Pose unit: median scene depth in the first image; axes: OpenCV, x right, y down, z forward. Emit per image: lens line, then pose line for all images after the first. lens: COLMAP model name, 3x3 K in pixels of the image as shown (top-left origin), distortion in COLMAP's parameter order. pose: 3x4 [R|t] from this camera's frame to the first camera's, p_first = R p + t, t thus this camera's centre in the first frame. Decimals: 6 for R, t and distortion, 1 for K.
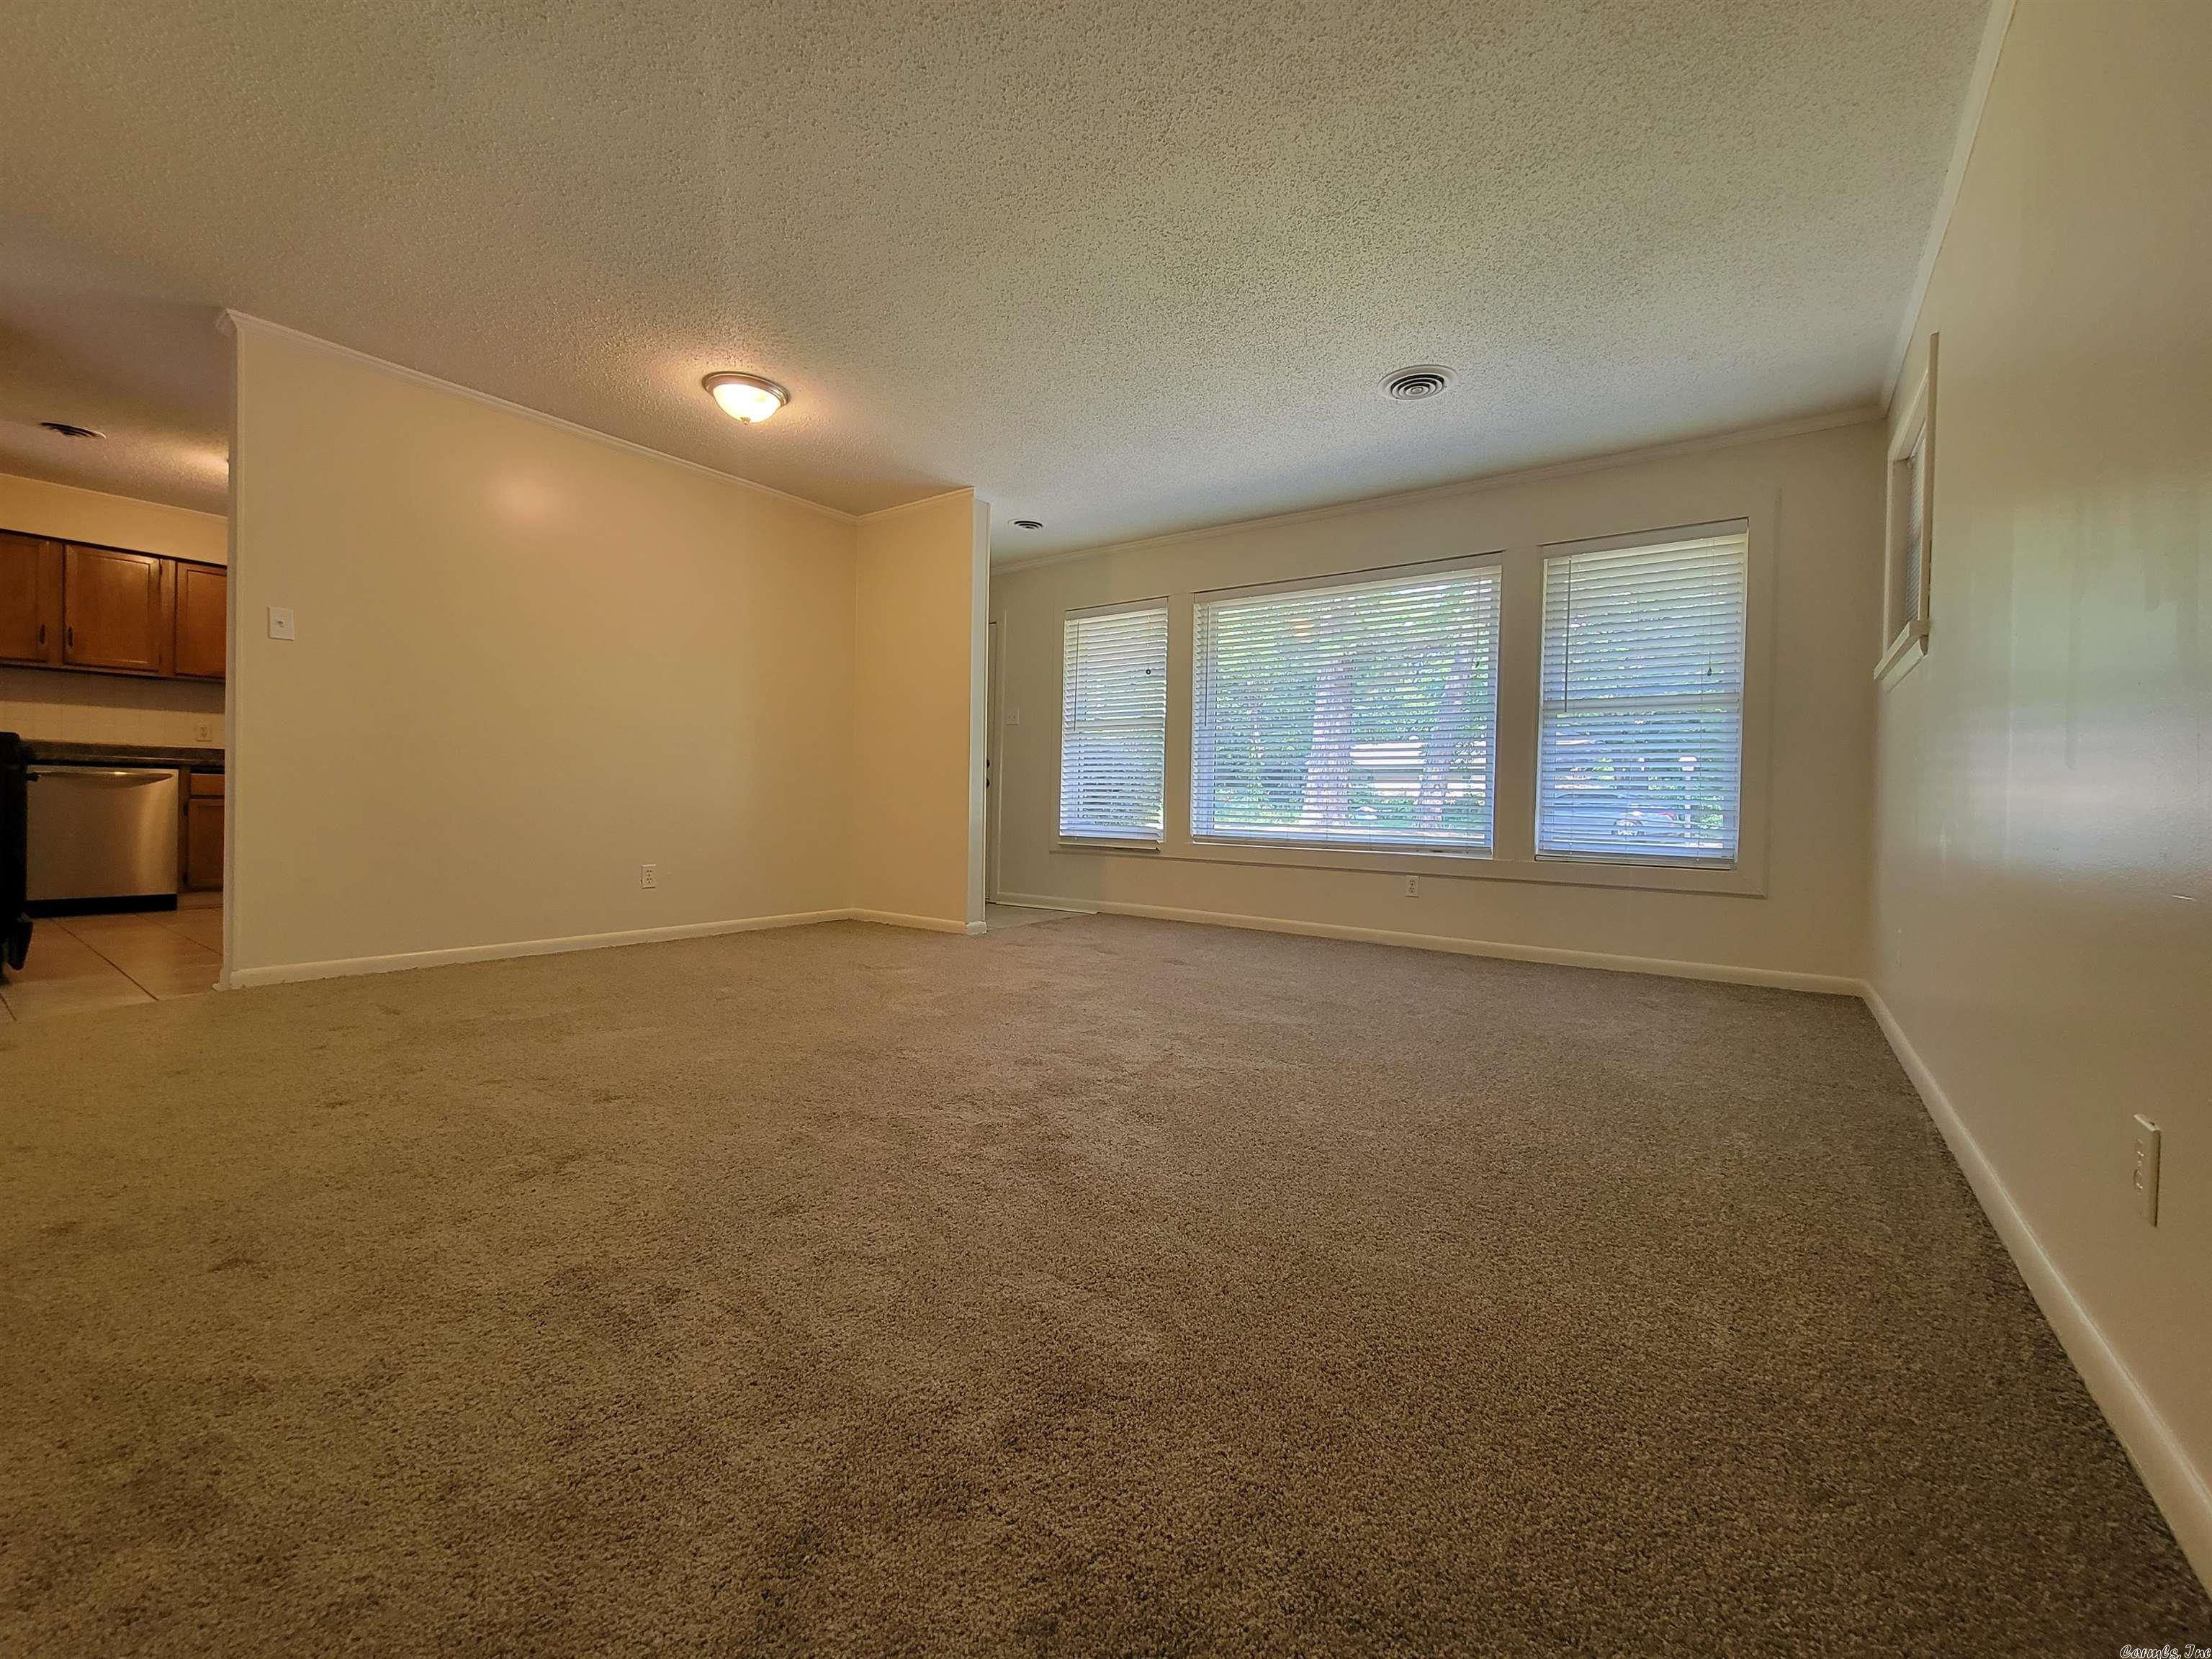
lens RADIAL K [[901.2, 0, 1108.8], [0, 901.2, 820.7], [0, 0, 1]] dist [-0.003238, -0.001657]
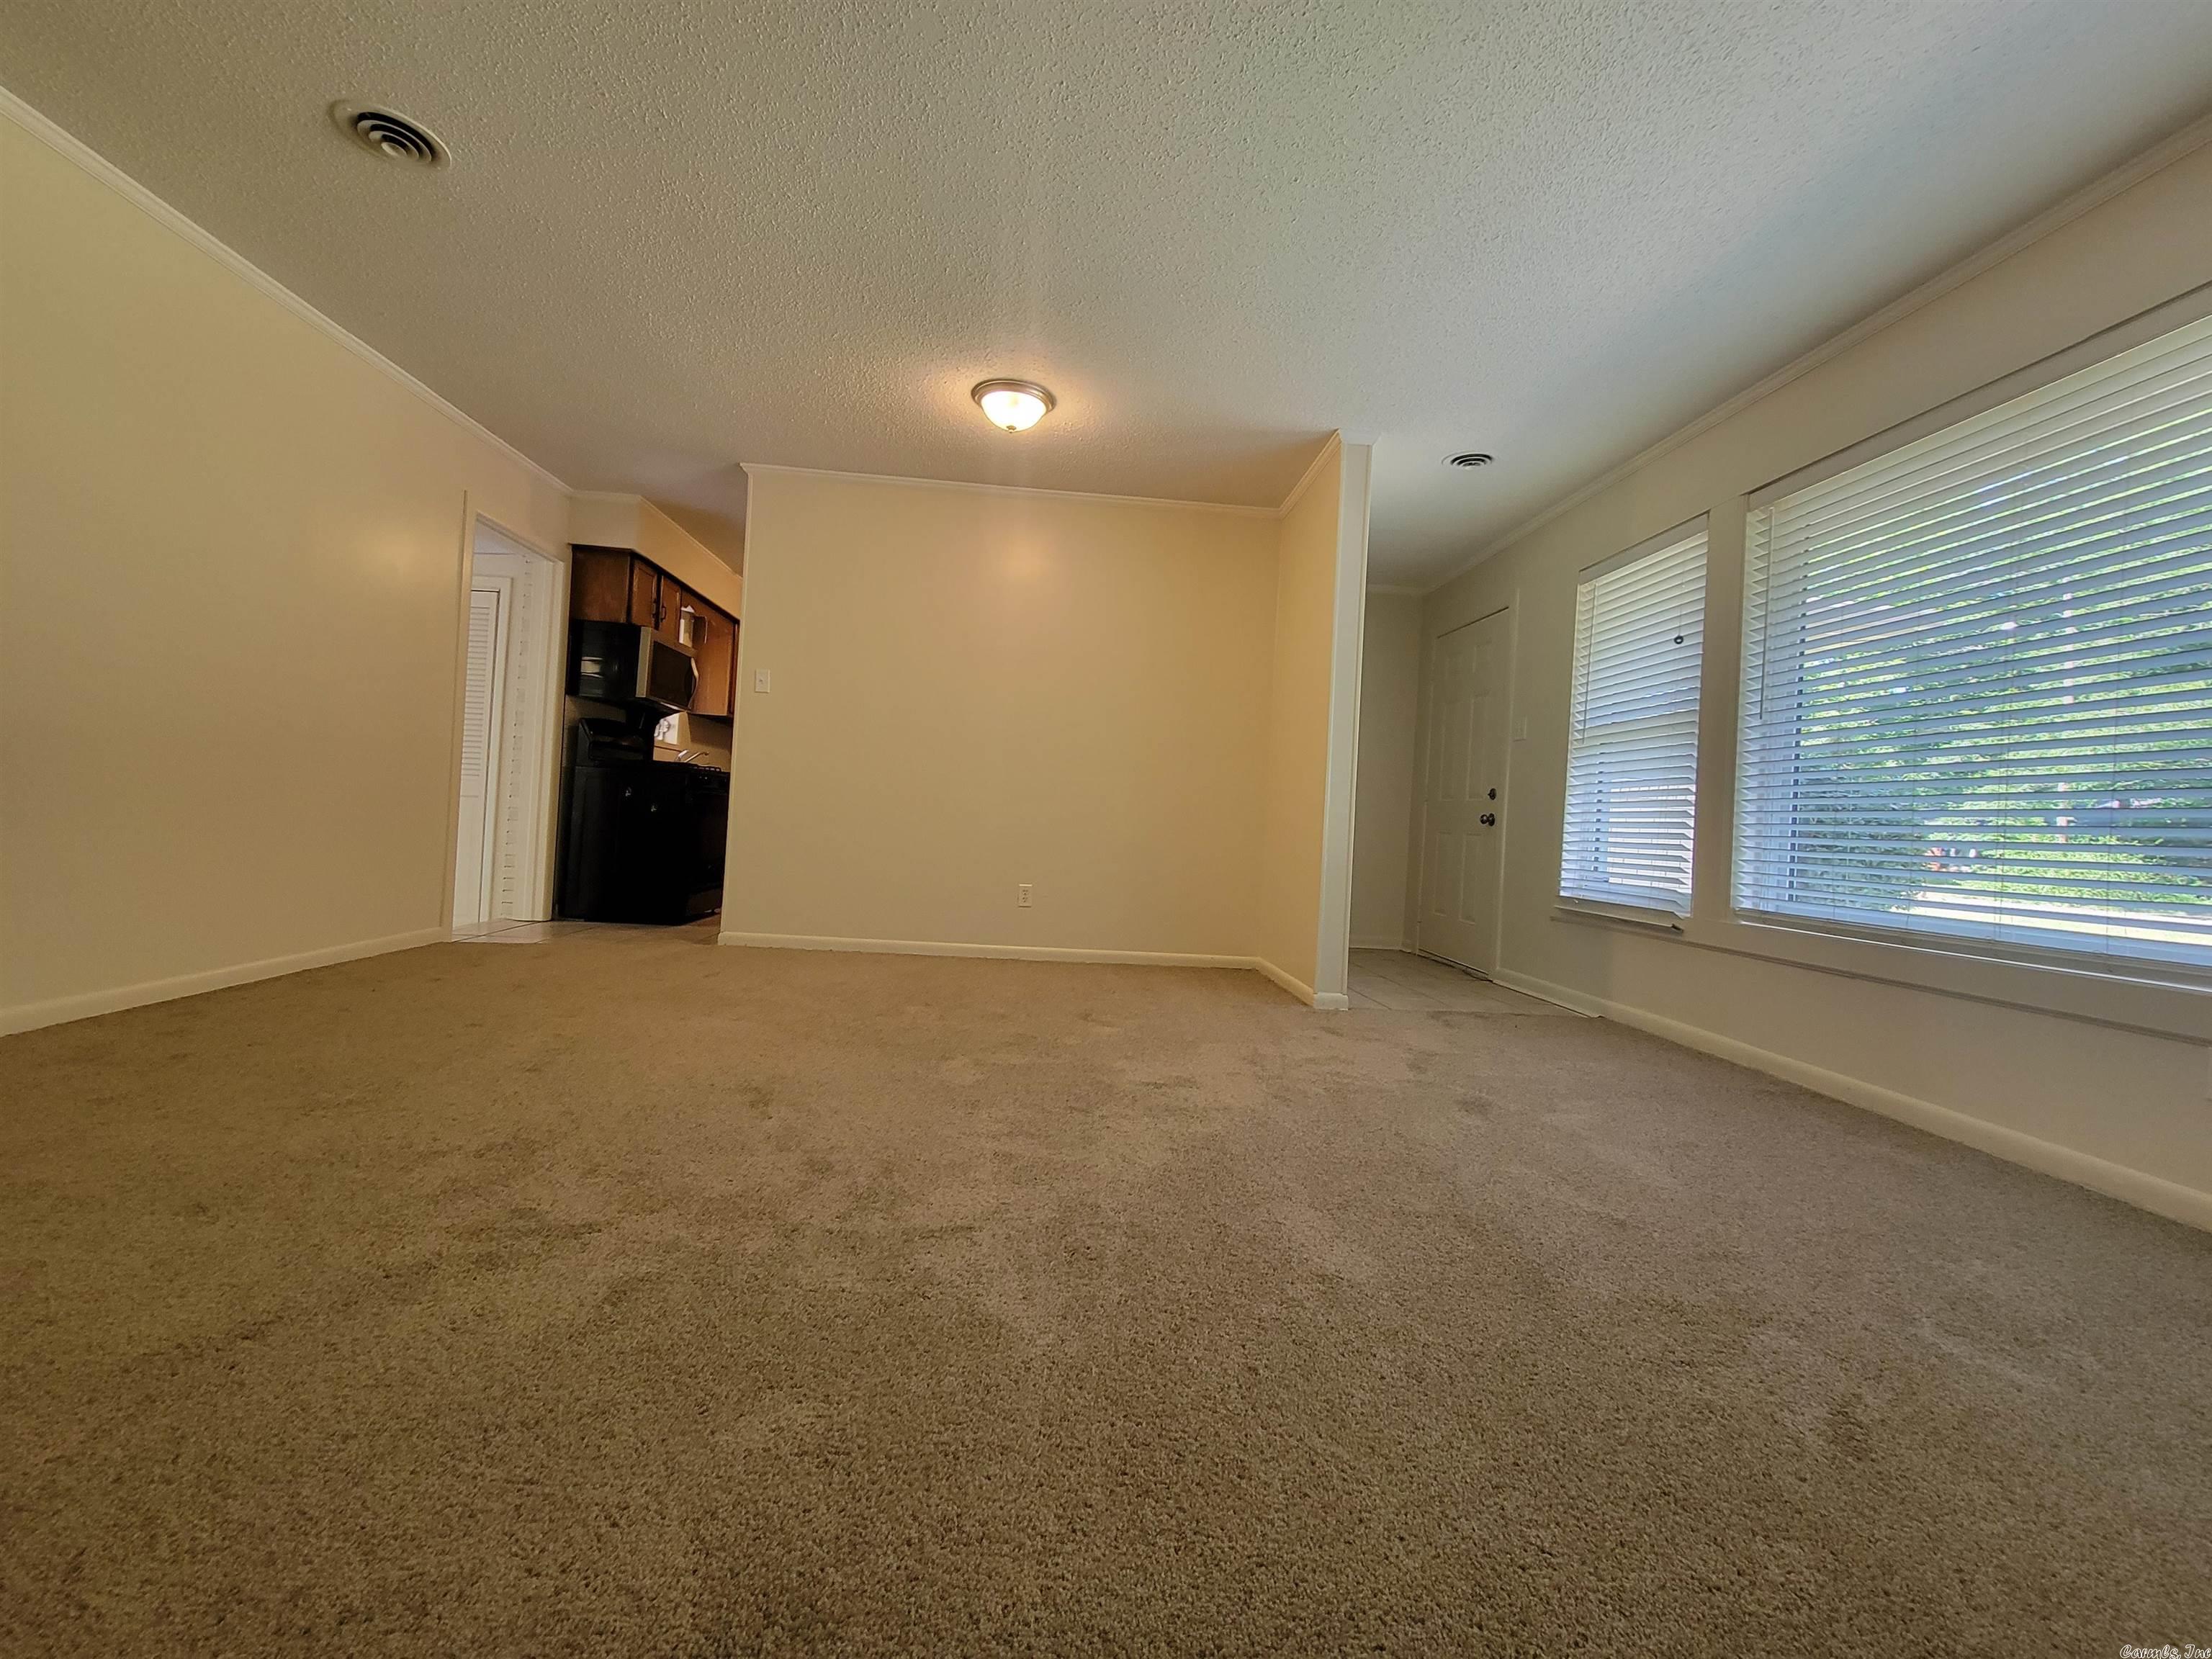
lens RADIAL K [[901.2, 0, 1107.0], [0, 901.2, 819.9], [0, 0, 1]] dist [-0.003238, -0.001657]
pose [[0.642821, 0.013036, -0.765905, 0.282928], [-0.059399, 0.997693, -0.032872, 0.002343], [0.763710, 0.066624, 0.642112, 0.328030]]
